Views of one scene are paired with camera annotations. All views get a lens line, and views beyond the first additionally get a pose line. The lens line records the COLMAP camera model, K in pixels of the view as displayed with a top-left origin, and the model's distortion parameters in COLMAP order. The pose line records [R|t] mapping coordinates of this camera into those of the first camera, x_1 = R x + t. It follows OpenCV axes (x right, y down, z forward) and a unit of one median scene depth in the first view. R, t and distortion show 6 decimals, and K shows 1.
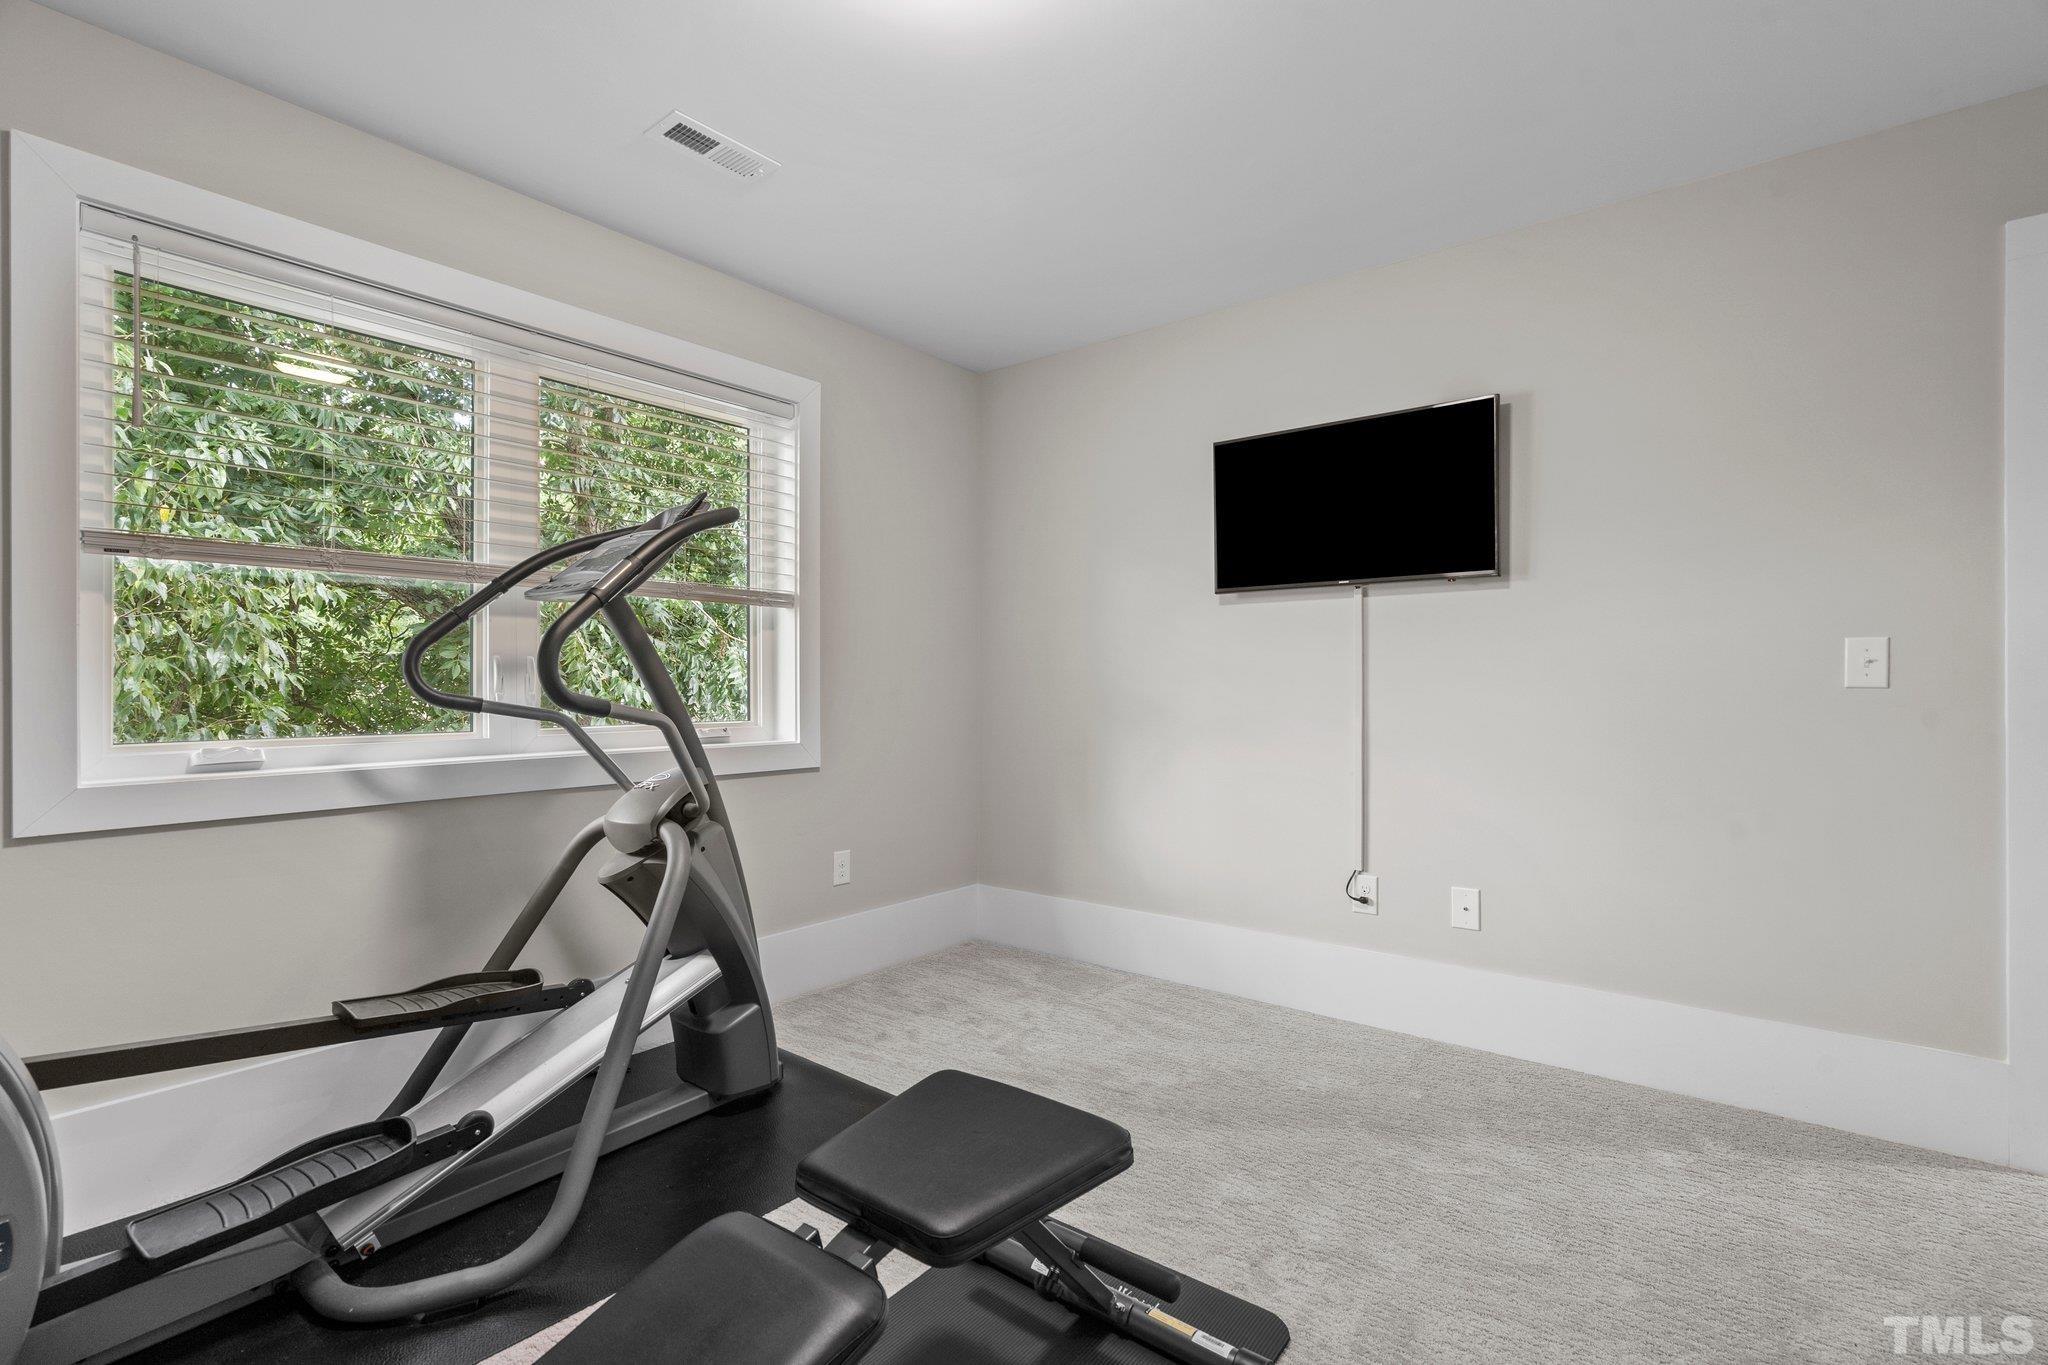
lens RADIAL K [[940.3, 0, 1022.4], [0, 940.3, 686.1], [0, 0, 1]] dist [-0.003234, 0.001291]
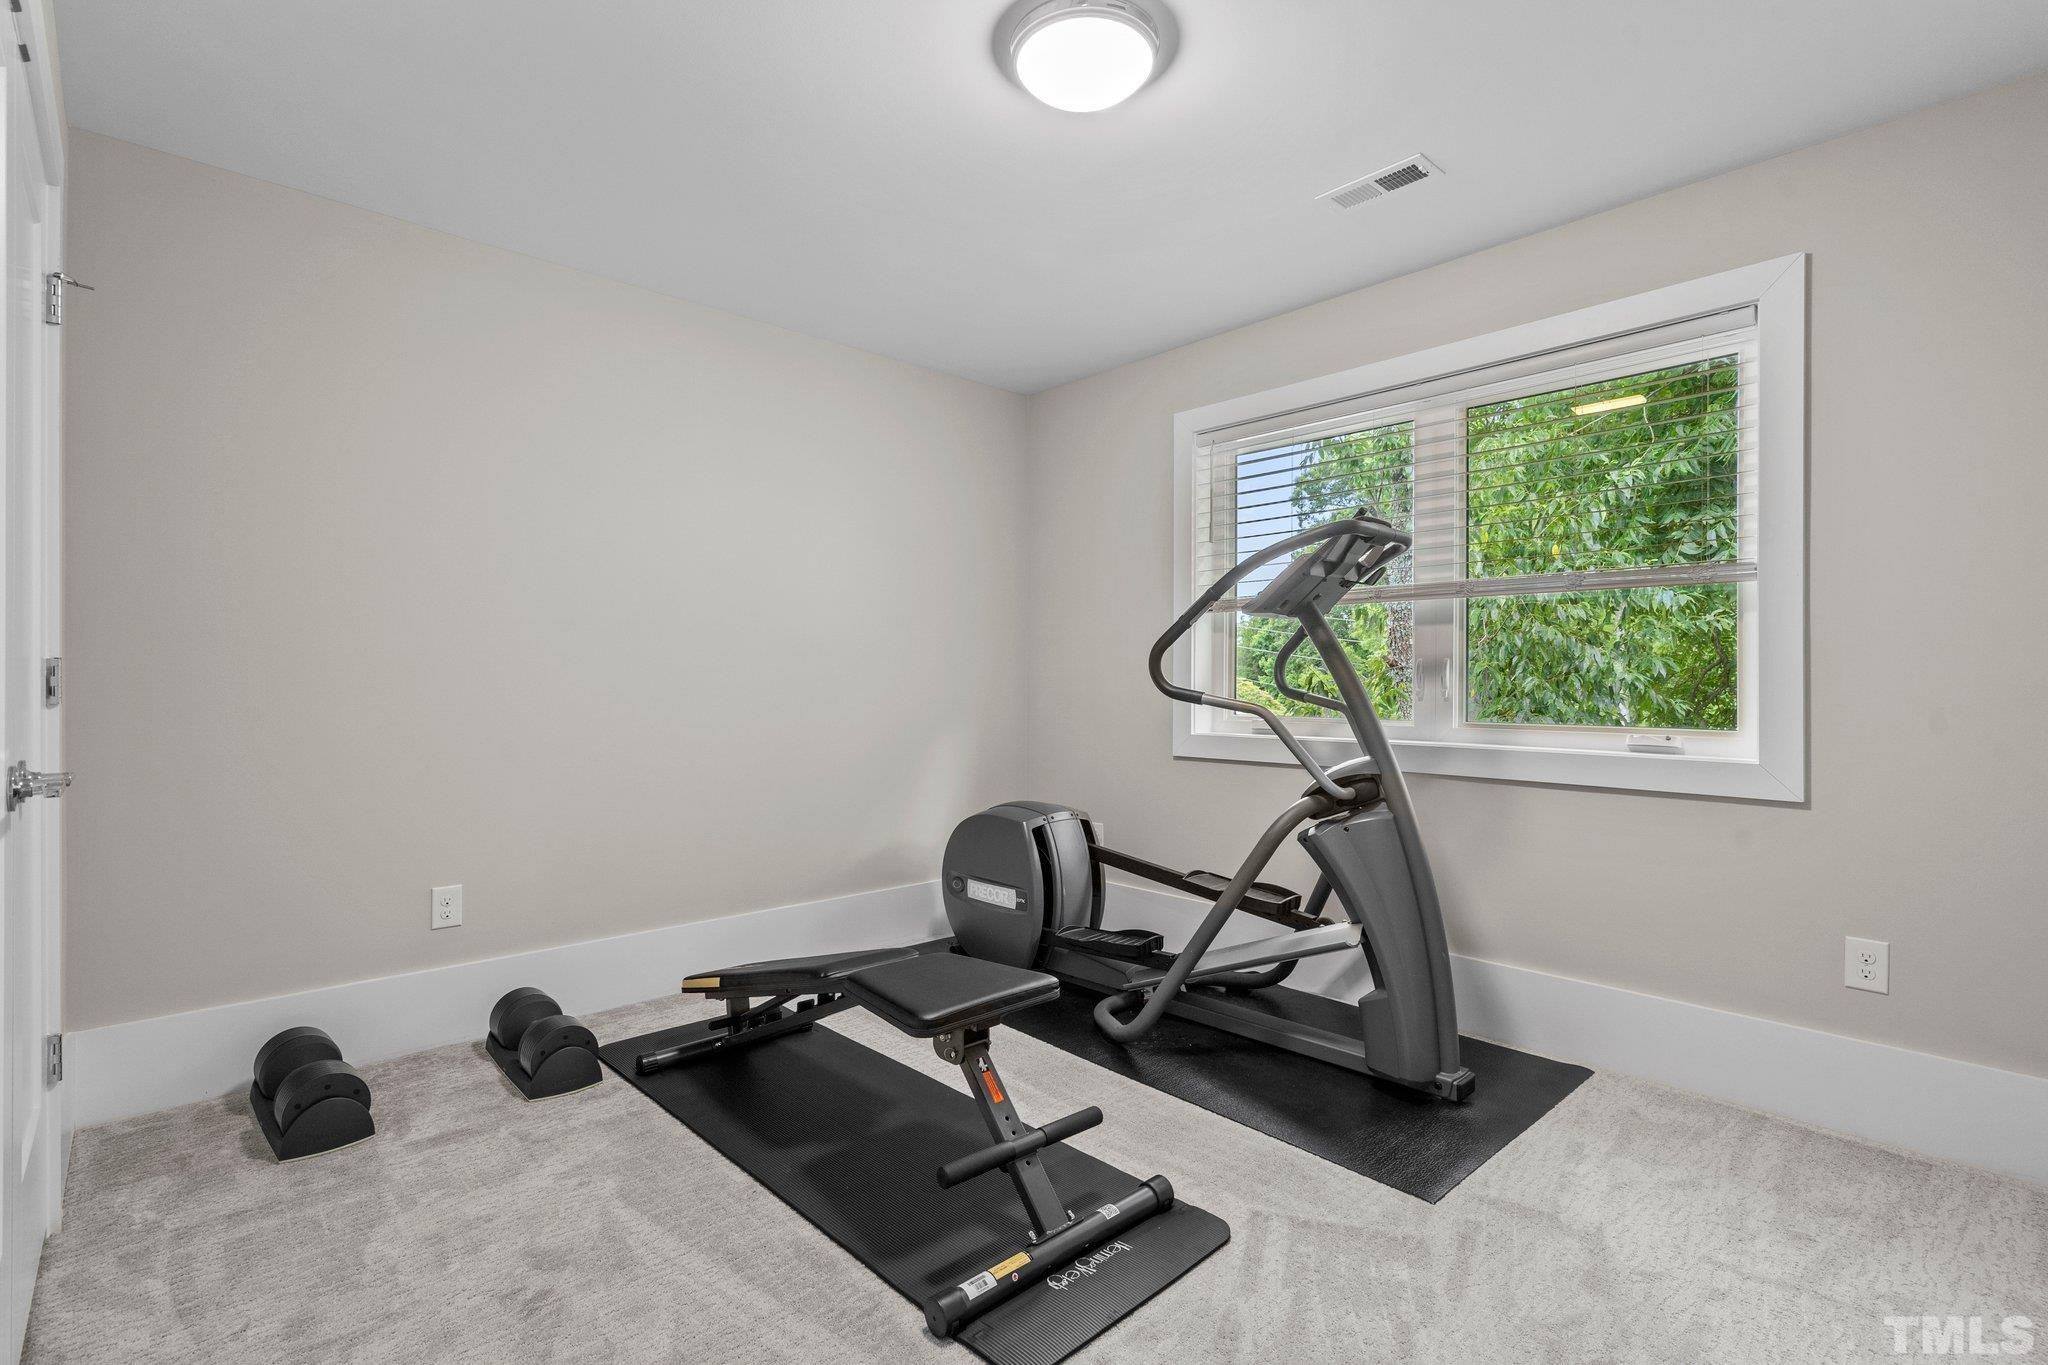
lens RADIAL K [[940.3, 0, 1022.4], [0, 940.3, 686.1], [0, 0, 1]] dist [-0.003234, 0.001291]
pose [[-0.178550, 0.010566, -0.983874, 0.785659], [0.003592, 0.999943, 0.010087, -0.013151], [0.983924, -0.001733, -0.178577, 0.761938]]
